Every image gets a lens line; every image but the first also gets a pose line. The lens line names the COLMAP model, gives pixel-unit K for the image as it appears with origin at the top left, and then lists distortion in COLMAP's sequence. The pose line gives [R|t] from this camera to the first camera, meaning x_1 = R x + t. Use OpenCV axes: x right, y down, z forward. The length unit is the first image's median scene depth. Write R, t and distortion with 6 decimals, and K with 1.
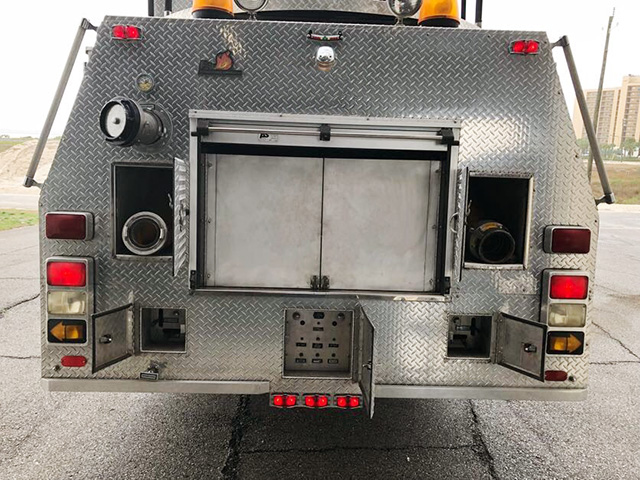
lens RADIAL K [[524.5, 0, 323.1], [0, 524.5, 237.4], [0, 0, 1]] dist [0.012753, -0.019929]
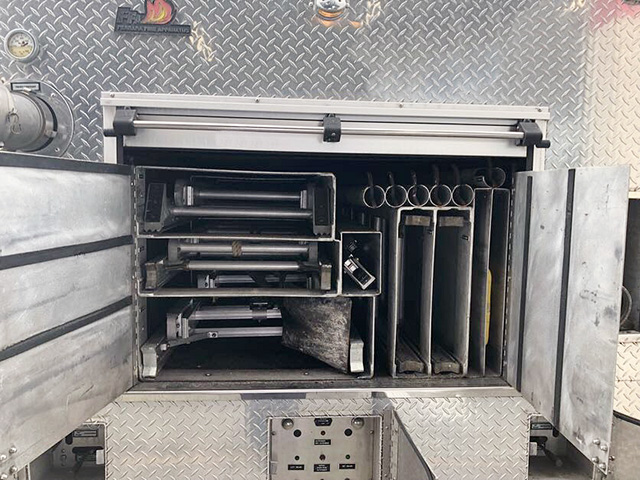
lens RADIAL K [[524.5, 0, 316.5], [0, 524.5, 240.8], [0, 0, 1]] dist [0.012753, -0.019929]
pose [[0.998781, -0.018536, 0.045747, -0.042850], [0.018004, 0.999766, 0.012021, -0.077550], [-0.045959, -0.011183, 0.998881, 0.391285]]
